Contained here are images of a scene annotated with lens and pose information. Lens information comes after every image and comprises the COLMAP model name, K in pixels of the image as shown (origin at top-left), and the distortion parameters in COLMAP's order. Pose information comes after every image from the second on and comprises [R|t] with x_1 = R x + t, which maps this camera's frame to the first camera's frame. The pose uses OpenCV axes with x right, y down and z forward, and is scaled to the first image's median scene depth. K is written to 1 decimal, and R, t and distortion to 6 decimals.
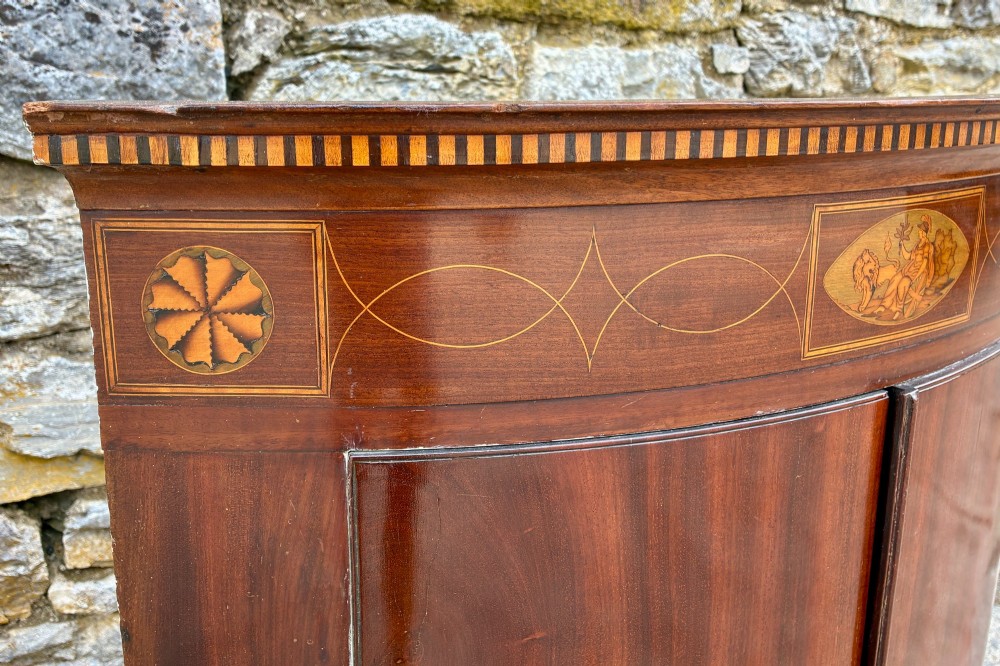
lens RADIAL K [[878.0, 0, 492.1], [0, 878.0, 248.1], [0, 0, 1]] dist [0.016126, -0.014337]
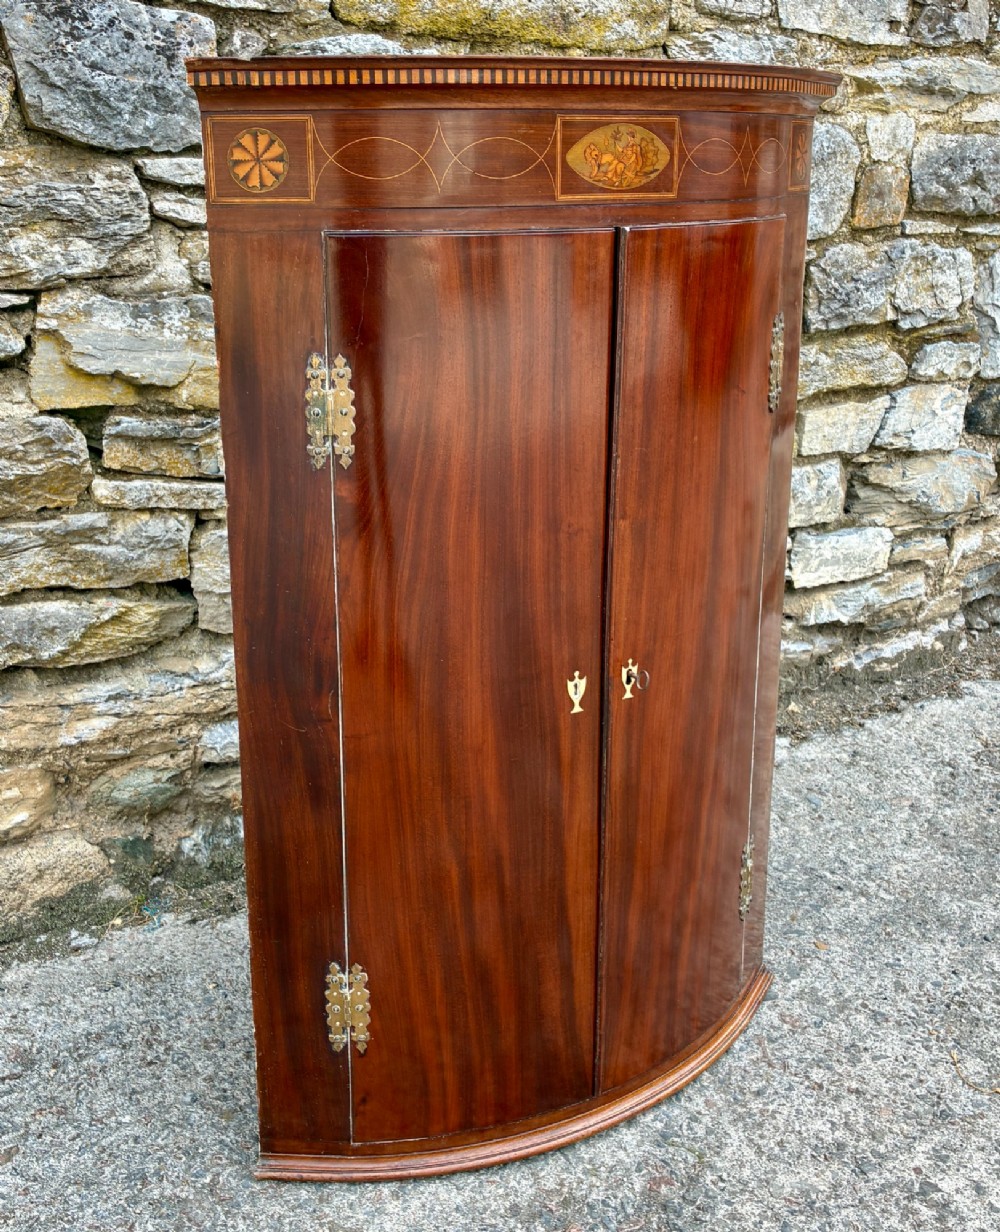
lens RADIAL K [[1342.8, 0, 453.2], [0, 1342.8, 528.6], [0, 0, 1]] dist [0.022200, 0.000000]
pose [[0.999085, -0.001295, -0.042760, 0.127423], [0.004291, 0.997534, 0.070051, 0.321915], [0.042563, -0.070170, 0.996627, -1.009771]]
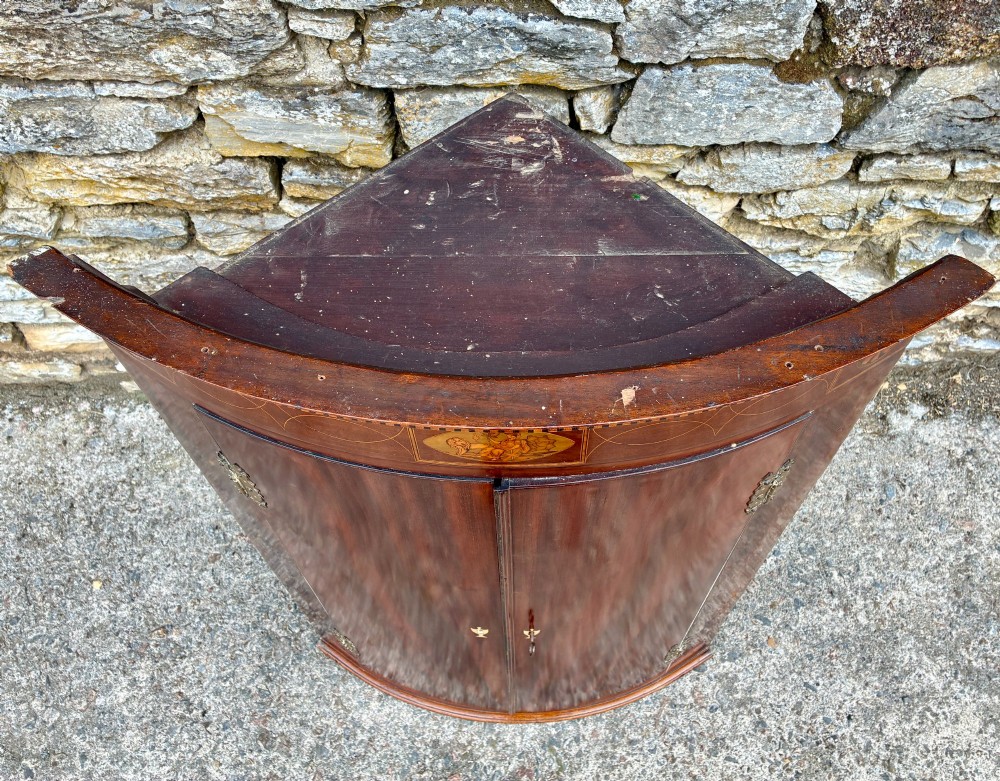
lens RADIAL K [[879.0, 0, 515.3], [0, 879.0, 350.4], [0, 0, 1]] dist [0.037453, -0.029795]
pose [[0.840348, 0.447331, -0.306119, 0.478411], [-0.093752, 0.676185, 0.730742, -0.655320], [0.533877, -0.585379, 0.610169, 0.091095]]
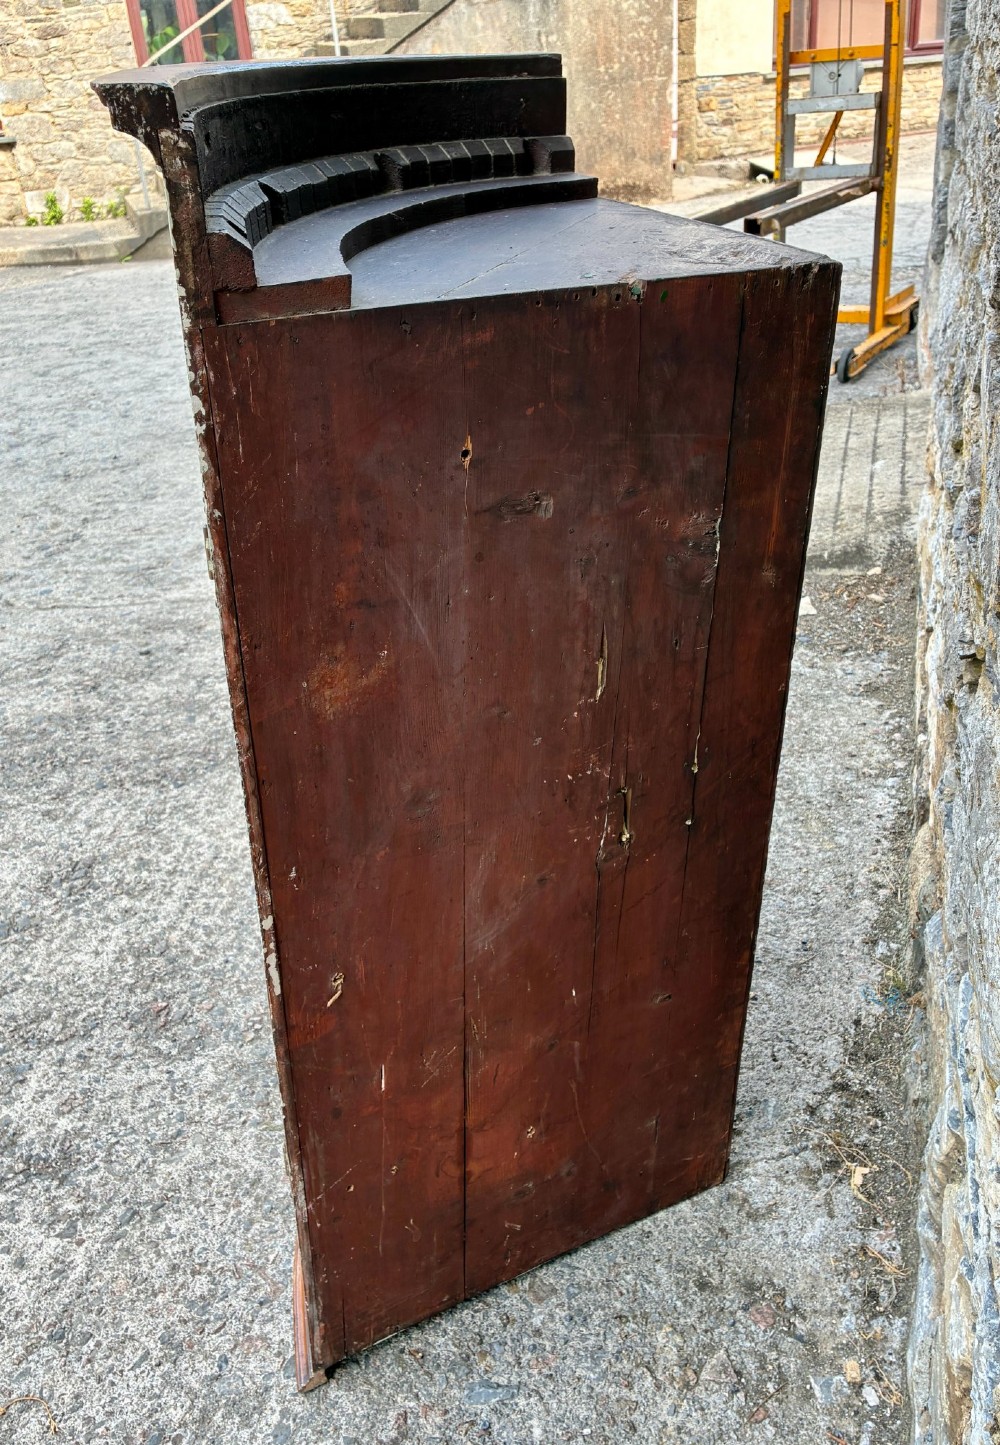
lens RADIAL K [[1145.3, 0, 504.1], [0, 1145.3, 716.9], [0, 0, 1]] dist [0.025979, -0.026127]
pose [[-0.778892, 0.317926, -0.540602, 0.841107], [-0.128709, 0.762607, 0.633928, -0.293099], [0.613809, 0.563341, -0.553069, 1.576821]]
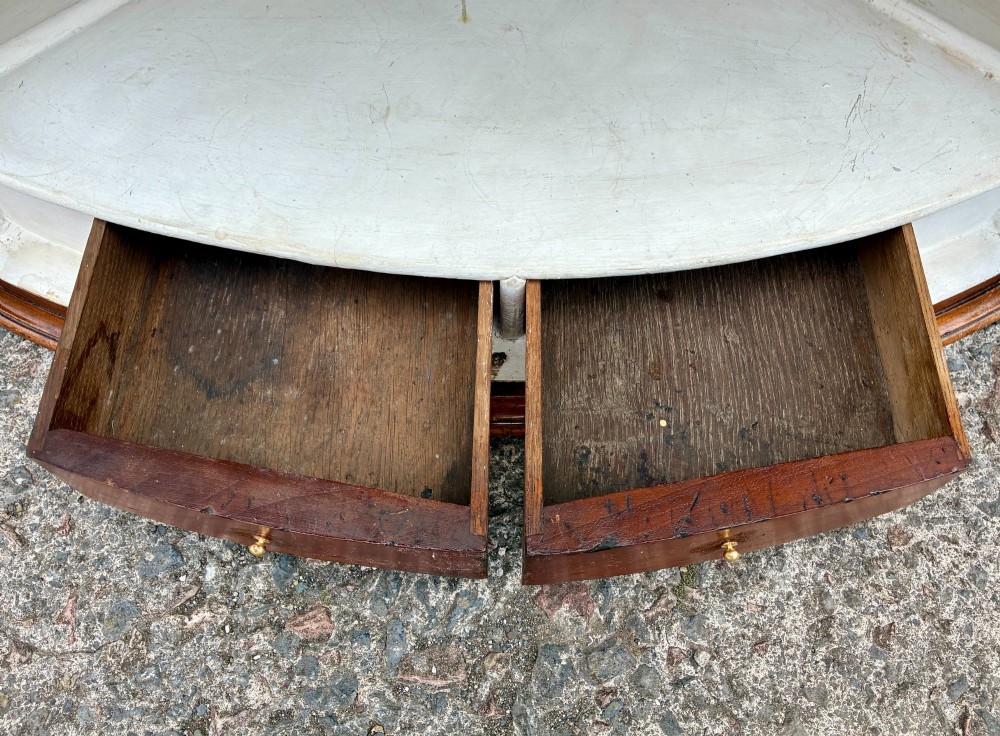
lens RADIAL K [[847.6, 0, 548.7], [0, 847.6, 336.1], [0, 0, 1]] dist [0.016457, -0.005952]
pose [[0.865626, 0.451854, -0.215685, 0.354292], [-0.126515, 0.614188, 0.778953, 0.822520], [0.484444, -0.646994, 0.588823, 0.517870]]
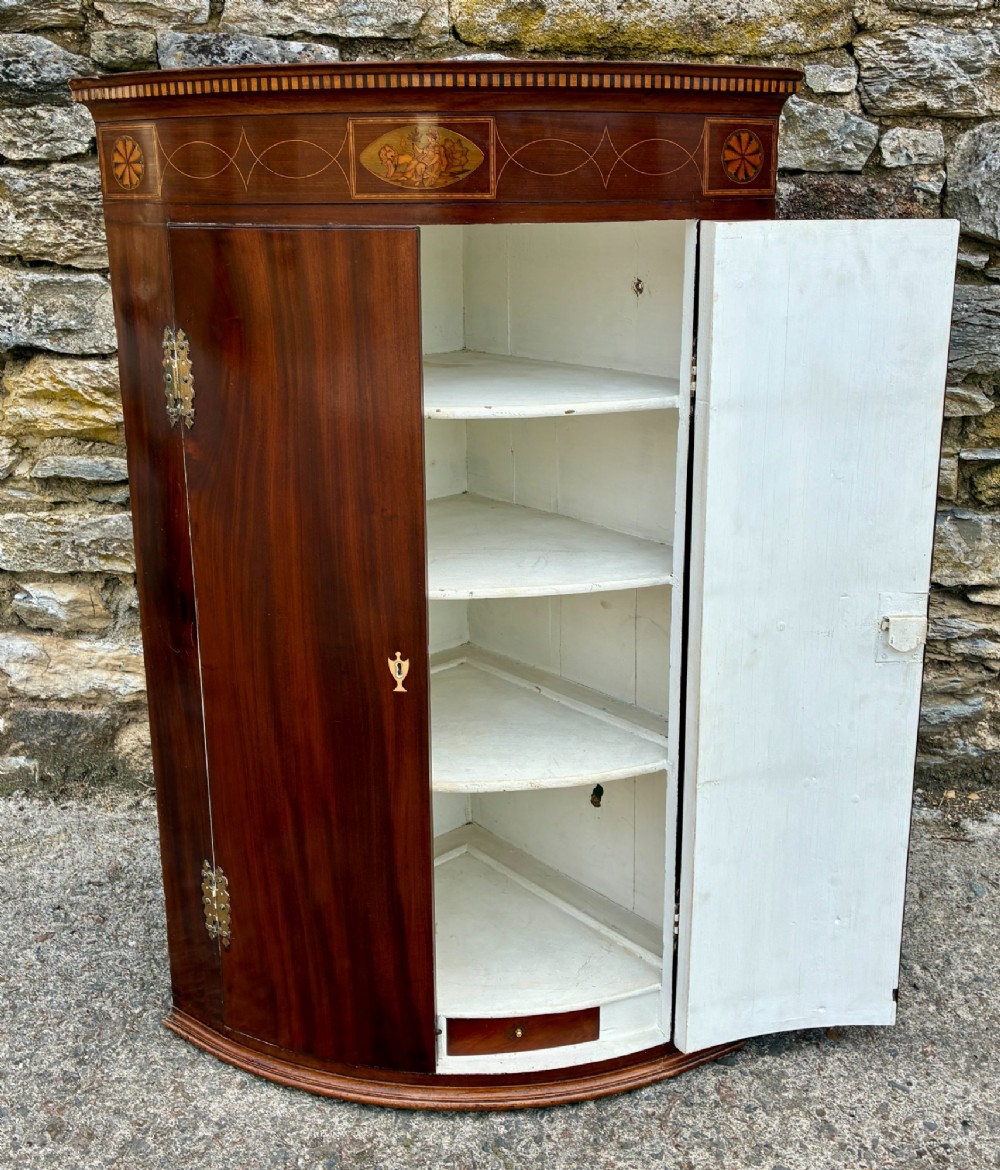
lens RADIAL K [[1191.2, 0, 493.3], [0, 1191.2, 479.2], [0, 0, 1]] dist [0.022302, 0.000000]
pose [[0.817413, 0.126059, -0.562089, 1.139452], [-0.101758, 0.992016, 0.074498, 0.268643], [0.566993, -0.003699, 0.823714, -0.551845]]
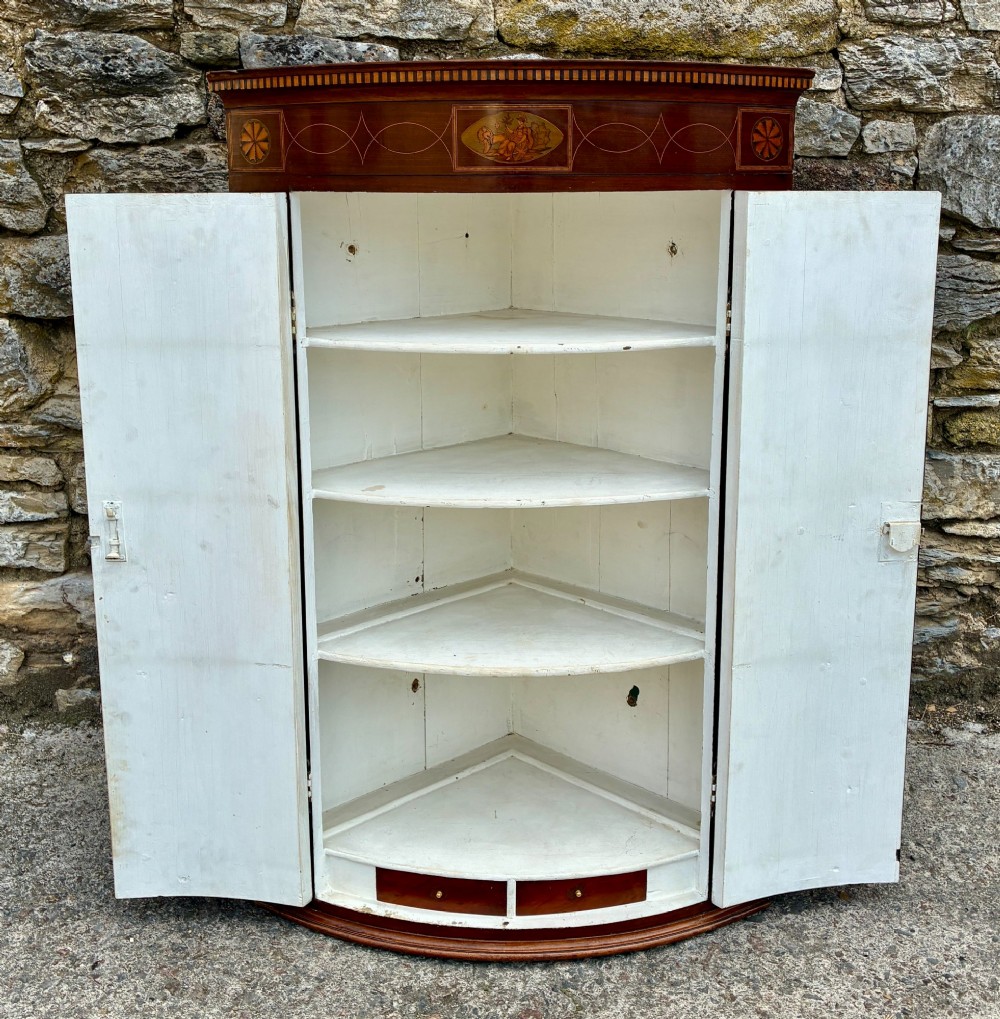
lens RADIAL K [[1209.8, 0, 496.9], [0, 1209.8, 420.0], [0, 0, 1]] dist [0.020917, 0.000000]
pose [[0.845441, 0.094040, -0.525725, 1.169063], [-0.097863, 0.994987, 0.020602, 0.375396], [0.525027, 0.034031, 0.850405, -0.914585]]
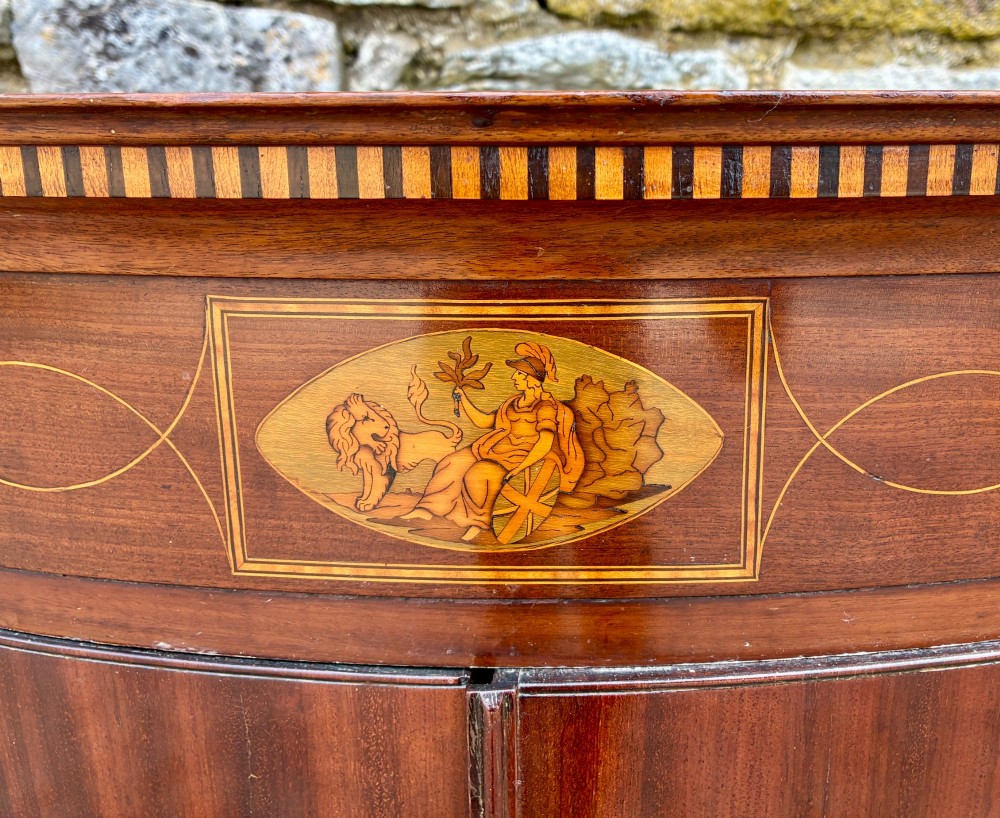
lens RADIAL K [[985.0, 0, 569.2], [0, 985.0, 343.1], [0, 0, 1]] dist [0.005482, 0.000000]
pose [[0.835916, 0.108800, -0.537966, 0.430628], [-0.101585, 0.993890, 0.043160, -0.033944], [0.539375, 0.018571, 0.841861, 0.296264]]
